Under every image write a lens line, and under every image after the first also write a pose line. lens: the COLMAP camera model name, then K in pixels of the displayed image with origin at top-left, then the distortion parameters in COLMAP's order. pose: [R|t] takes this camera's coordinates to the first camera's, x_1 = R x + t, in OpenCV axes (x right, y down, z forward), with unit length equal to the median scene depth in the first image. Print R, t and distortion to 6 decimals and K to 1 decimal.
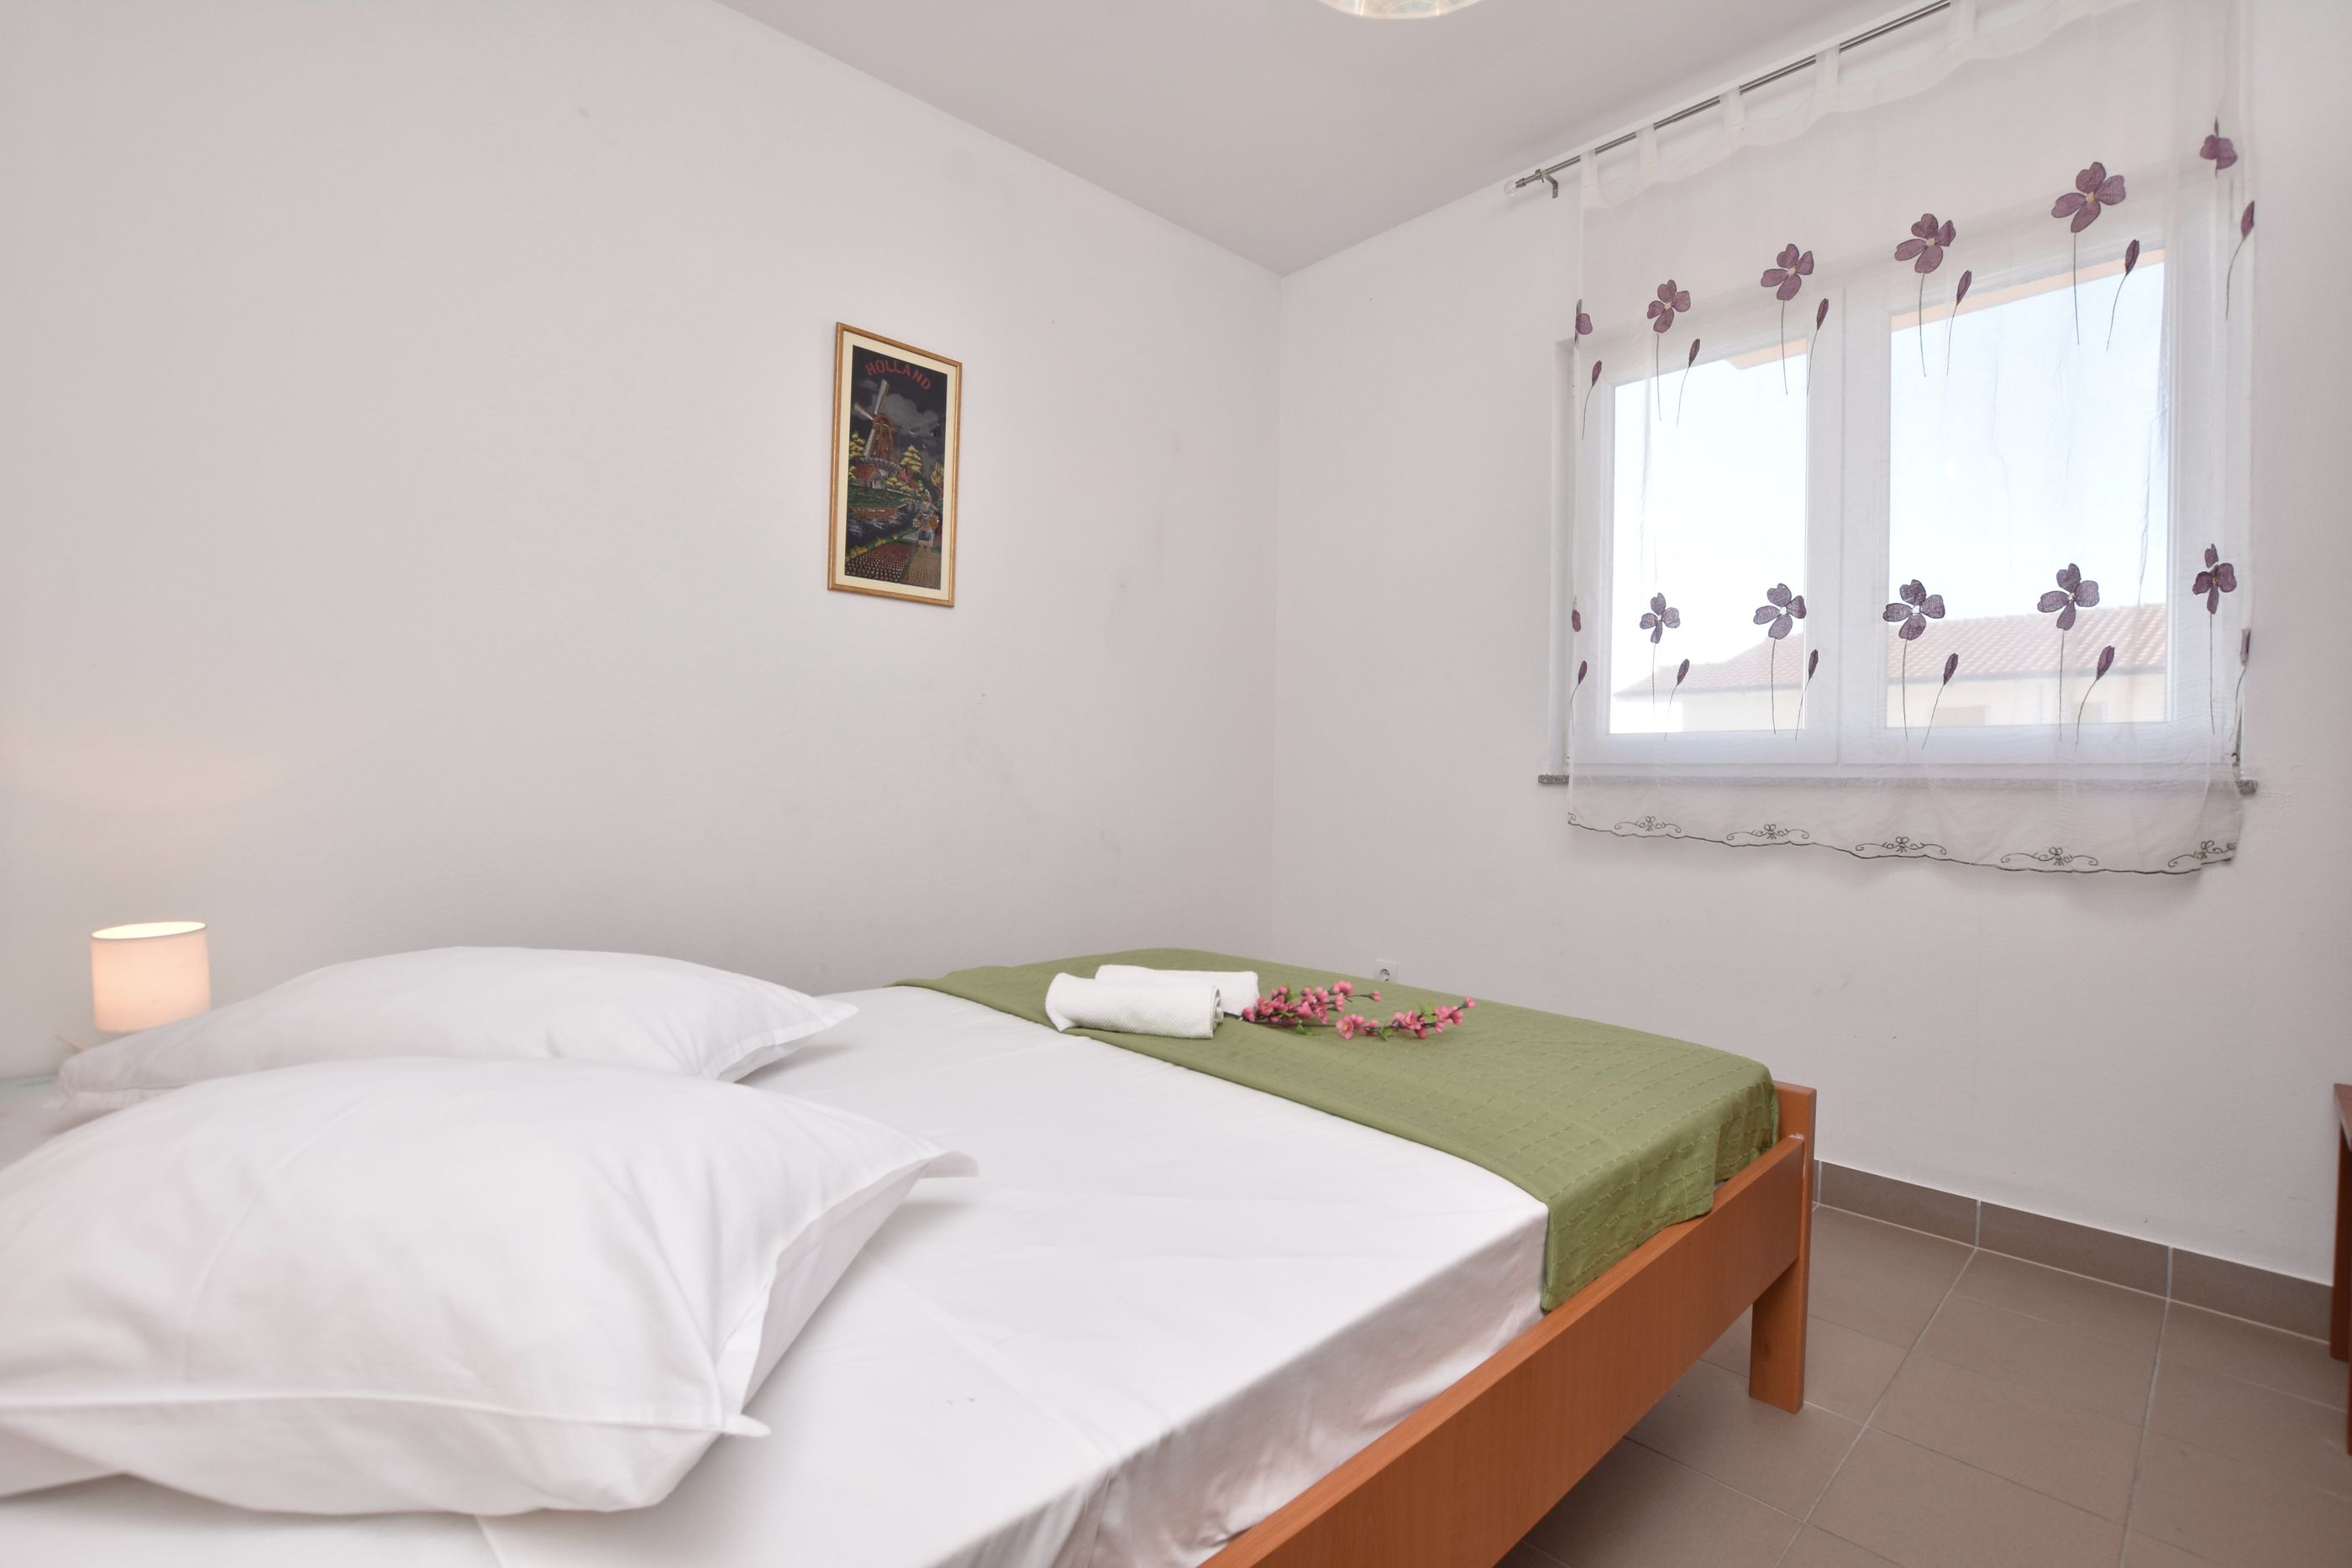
lens RADIAL K [[1051.6, 0, 1175.0], [0, 1051.6, 765.5], [0, 0, 1]] dist [-0.043003, -0.000516]
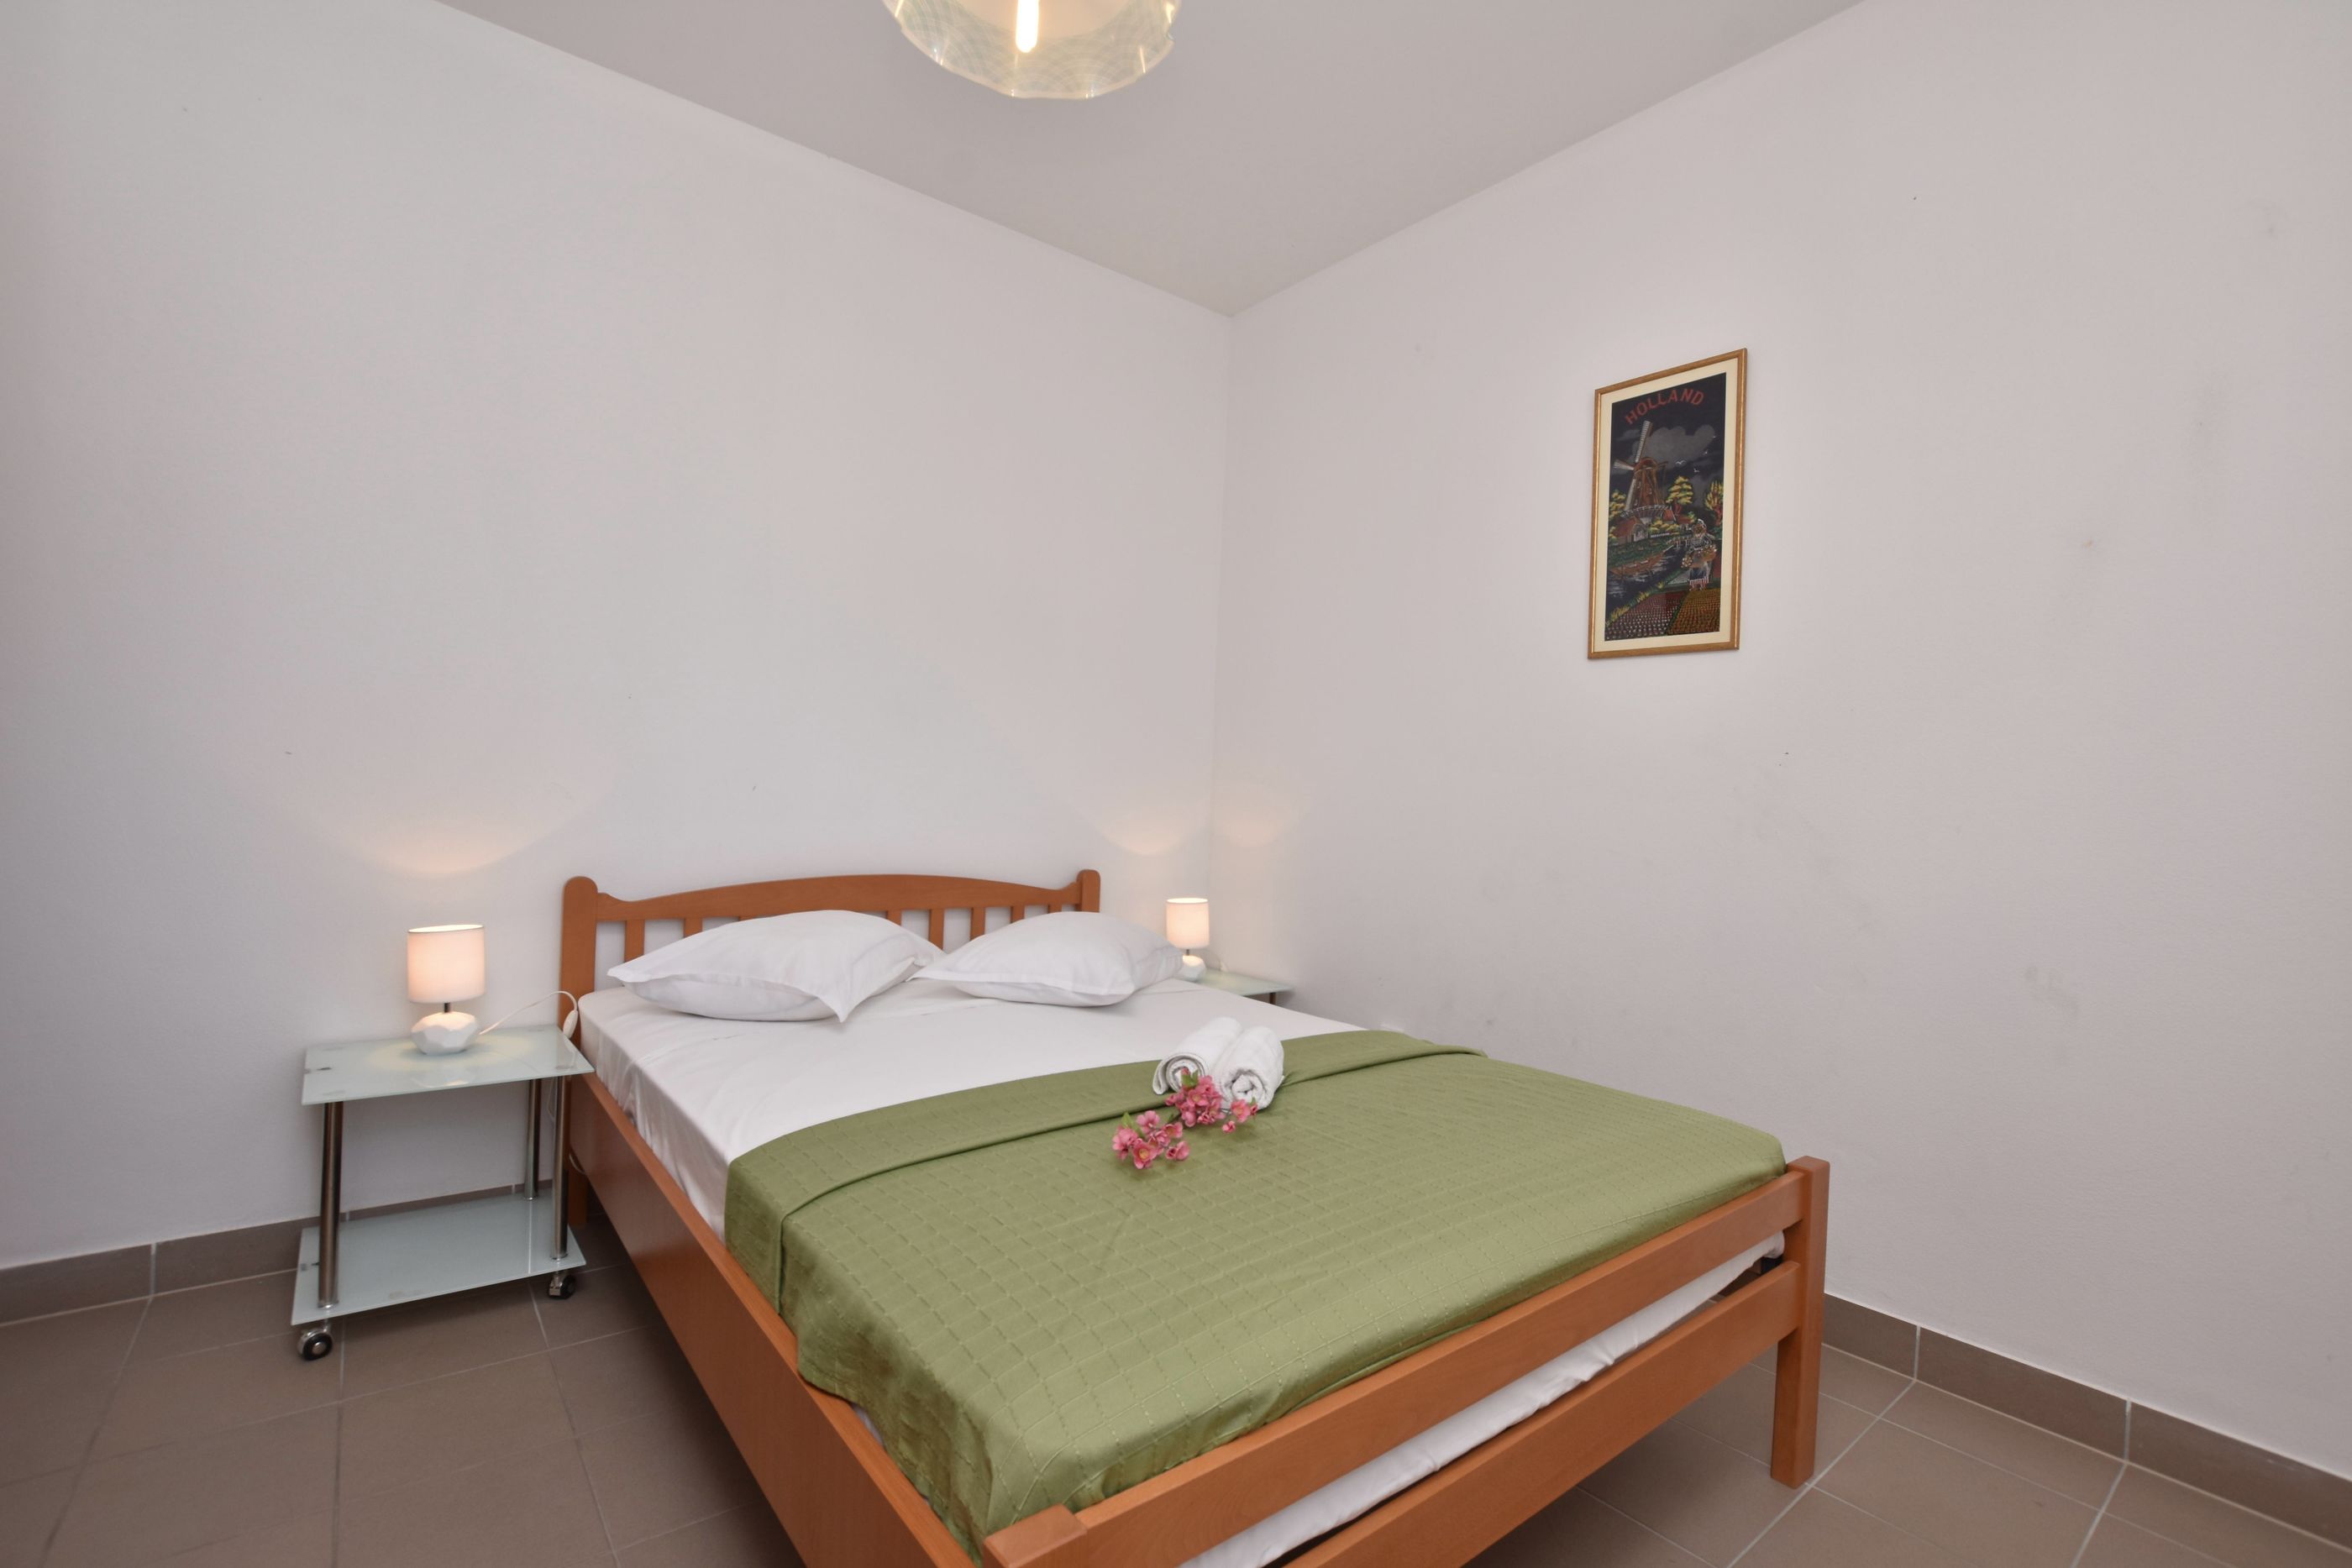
lens RADIAL K [[1051.6, 0, 1165.6], [0, 1051.6, 783.8], [0, 0, 1]] dist [-0.043003, -0.000516]
pose [[-0.072346, -0.044224, -0.996399, 0.645233], [-0.045674, 0.998115, -0.040984, 0.006806], [0.996333, 0.042544, -0.074230, 0.654514]]
